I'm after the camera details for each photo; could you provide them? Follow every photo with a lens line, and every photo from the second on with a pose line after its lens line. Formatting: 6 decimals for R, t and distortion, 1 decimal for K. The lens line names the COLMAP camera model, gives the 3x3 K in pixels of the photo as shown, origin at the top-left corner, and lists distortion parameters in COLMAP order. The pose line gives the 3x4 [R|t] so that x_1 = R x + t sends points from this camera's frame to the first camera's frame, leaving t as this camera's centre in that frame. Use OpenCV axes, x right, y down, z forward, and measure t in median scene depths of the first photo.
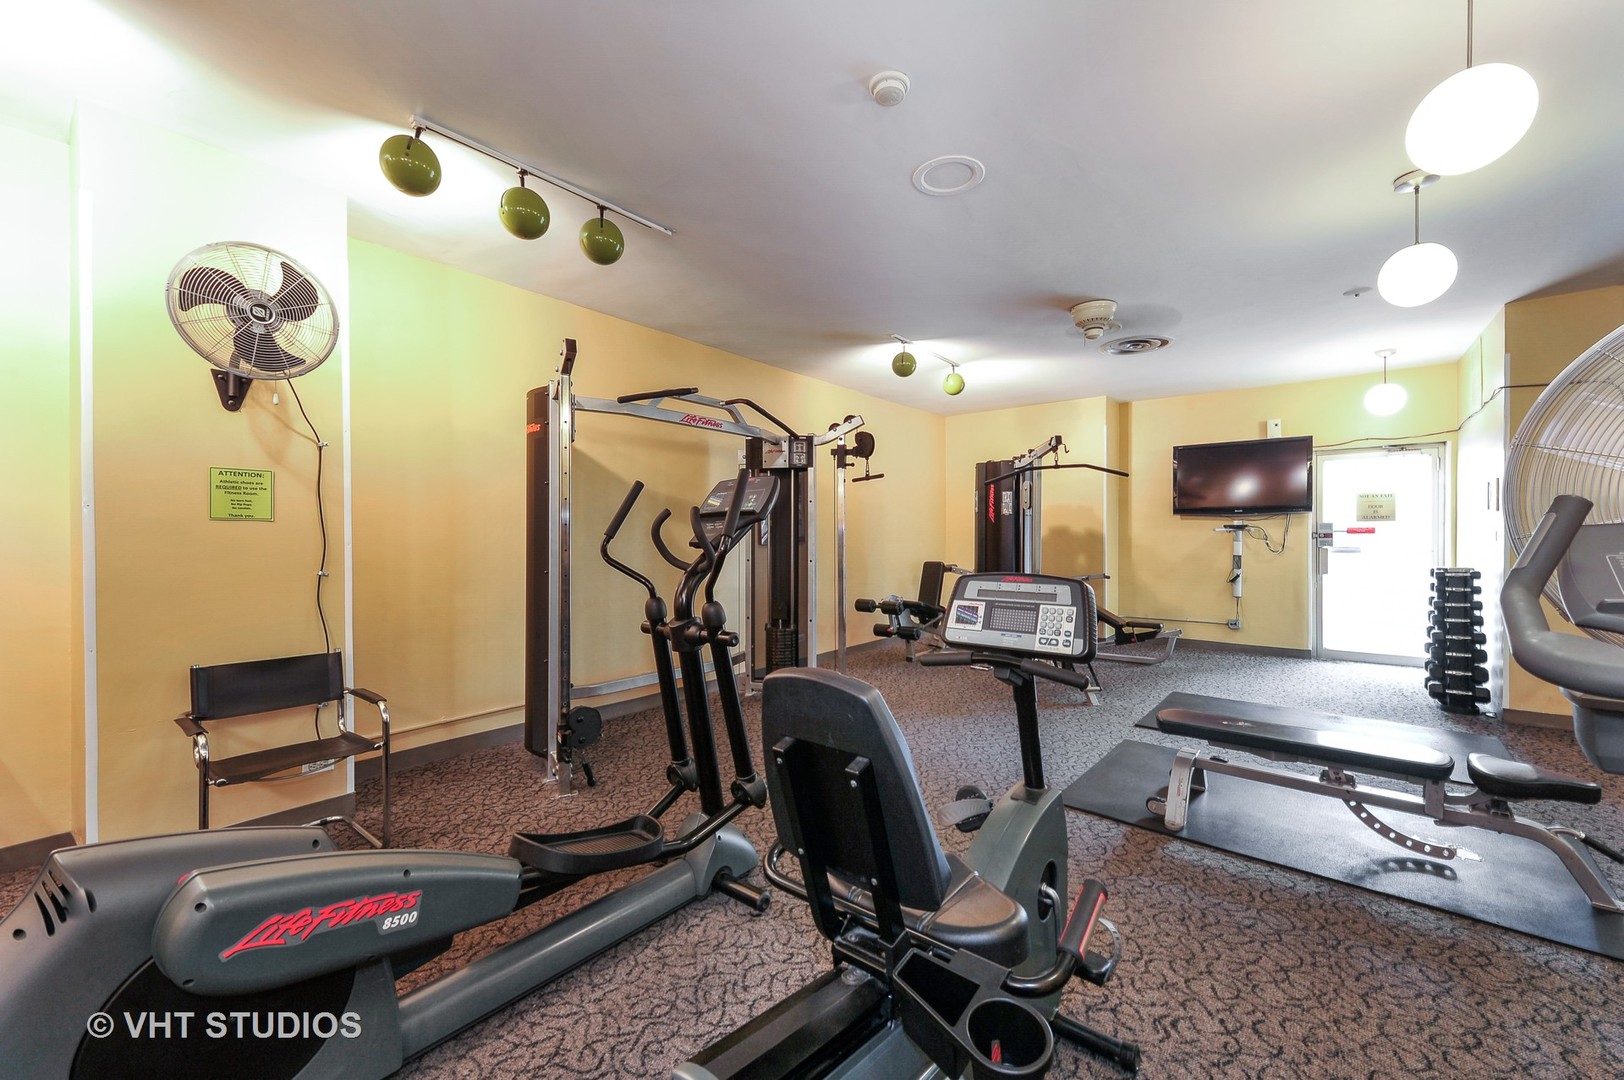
lens RADIAL K [[625.1, 0, 808.6], [0, 625.1, 538.8], [0, 0, 1]] dist [0.000427, -0.000246]
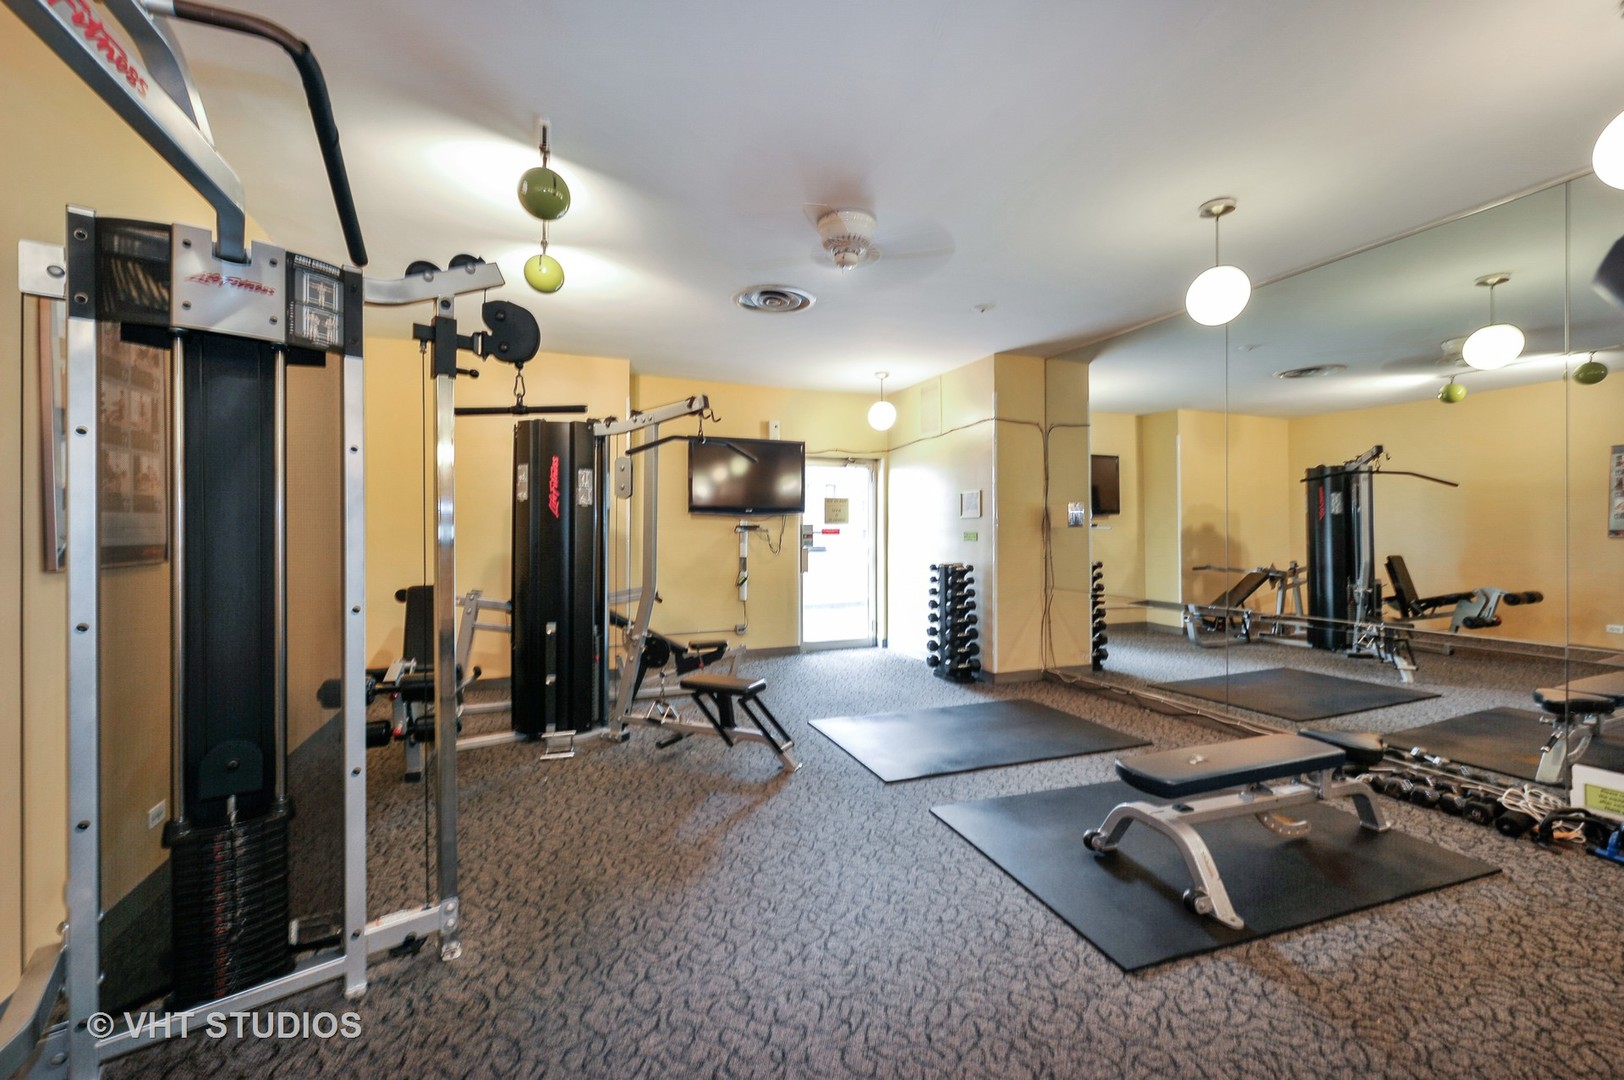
lens RADIAL K [[659.9, 0, 812.0], [0, 659.9, 532.1], [0, 0, 1]] dist [-0.000634, -0.000063]
pose [[0.487442, 0.002598, 0.873152, -0.197951], [0.004318, 0.999976, -0.005386, -0.007705], [-0.873145, 0.006396, 0.487419, 0.556451]]
